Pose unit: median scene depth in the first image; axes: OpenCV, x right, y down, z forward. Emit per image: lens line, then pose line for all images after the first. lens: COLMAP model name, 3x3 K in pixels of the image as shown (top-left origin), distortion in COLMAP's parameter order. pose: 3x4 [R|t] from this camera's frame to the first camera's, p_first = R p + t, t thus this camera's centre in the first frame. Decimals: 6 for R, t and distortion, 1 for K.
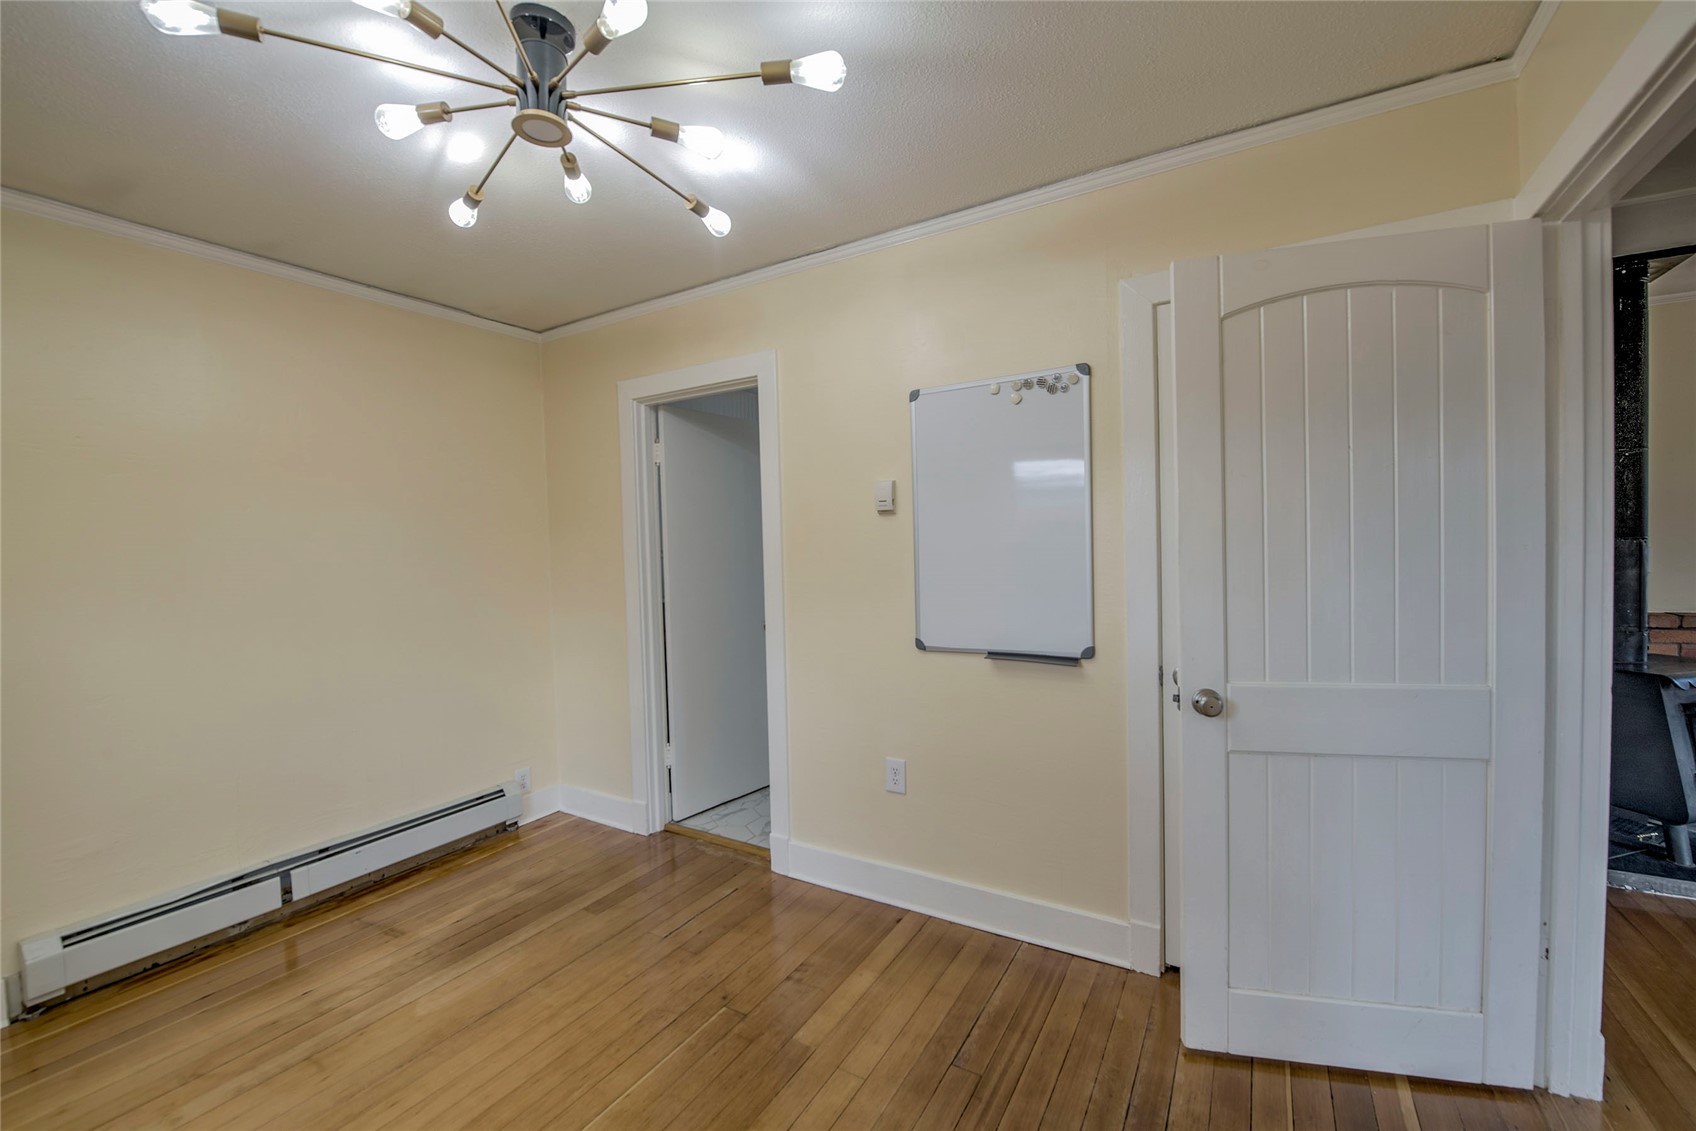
lens RADIAL K [[668.6, 0, 848.0], [0, 668.6, 565.5], [0, 0, 1]] dist [-0.024239, -0.000326]
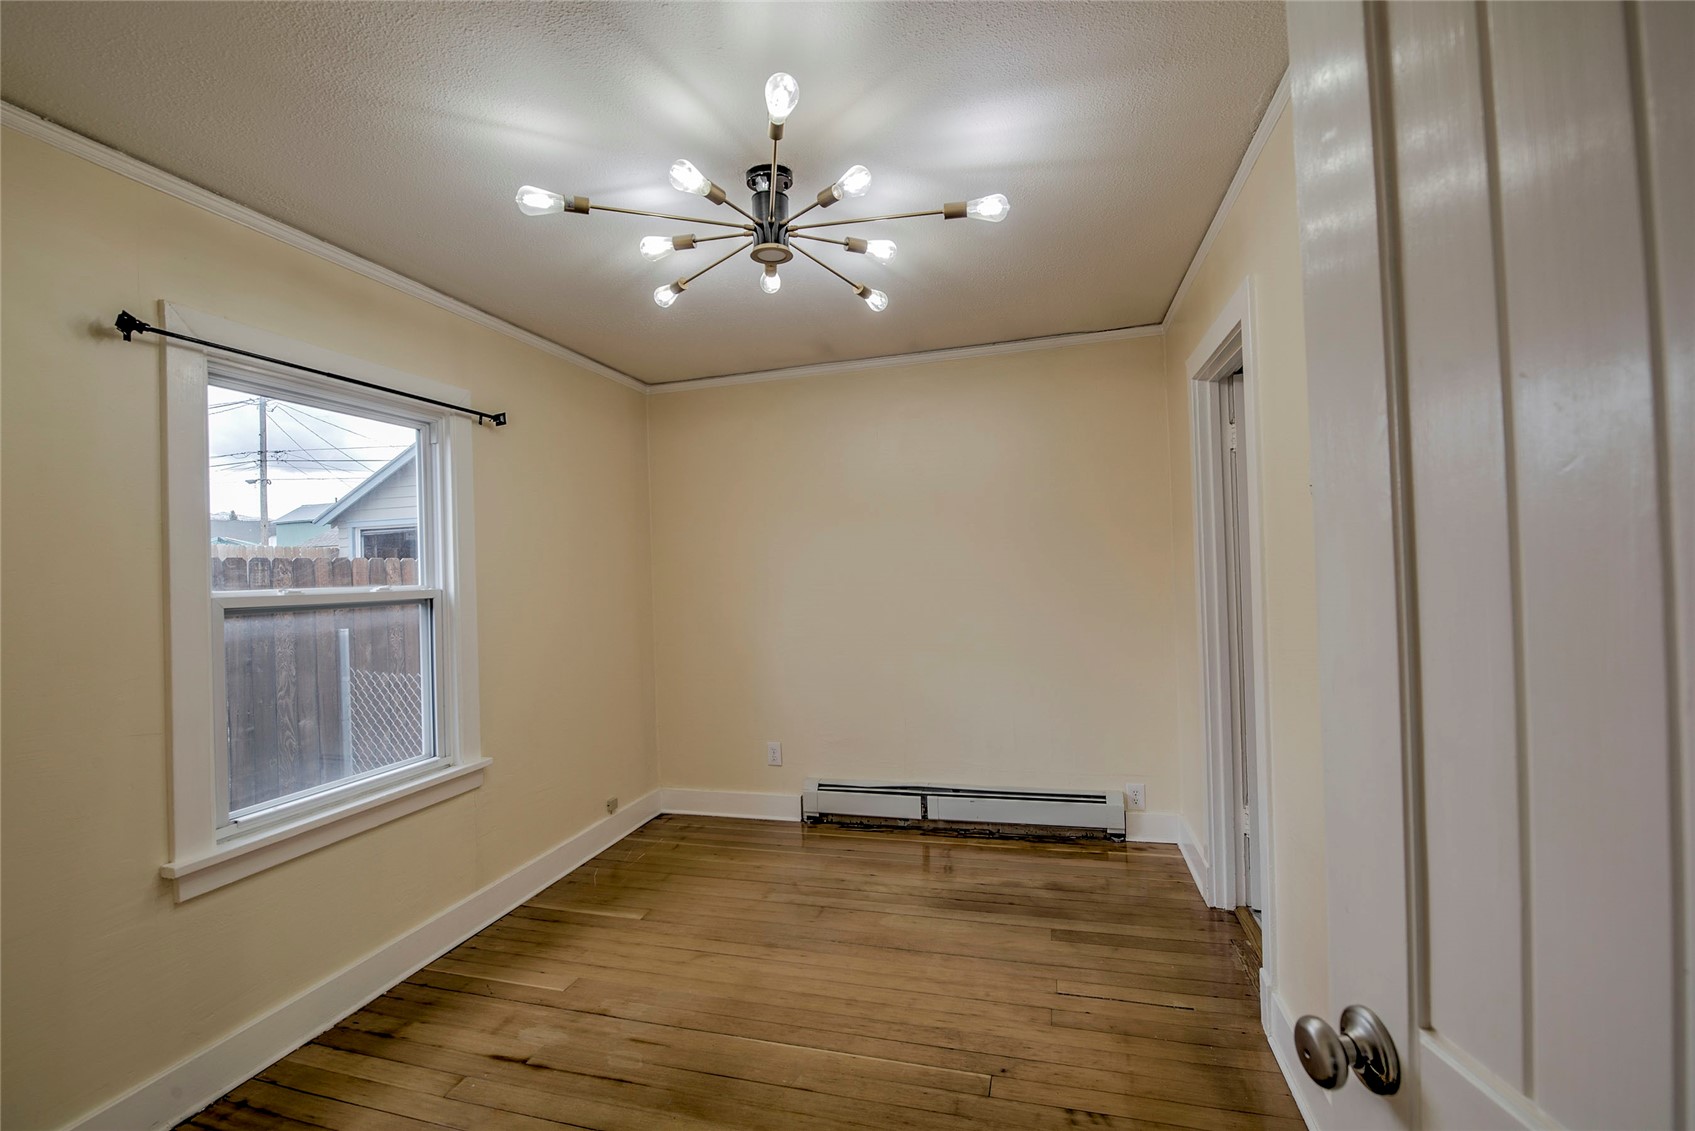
lens RADIAL K [[715.2, 0, 839.5], [0, 715.2, 565.2], [0, 0, 1]] dist [-0.013112, -0.002983]
pose [[0.275536, 0.011847, -0.961218, 0.535179], [-0.002395, 0.999929, 0.011637, -0.030969], [0.961288, -0.000904, 0.275544, 0.422723]]
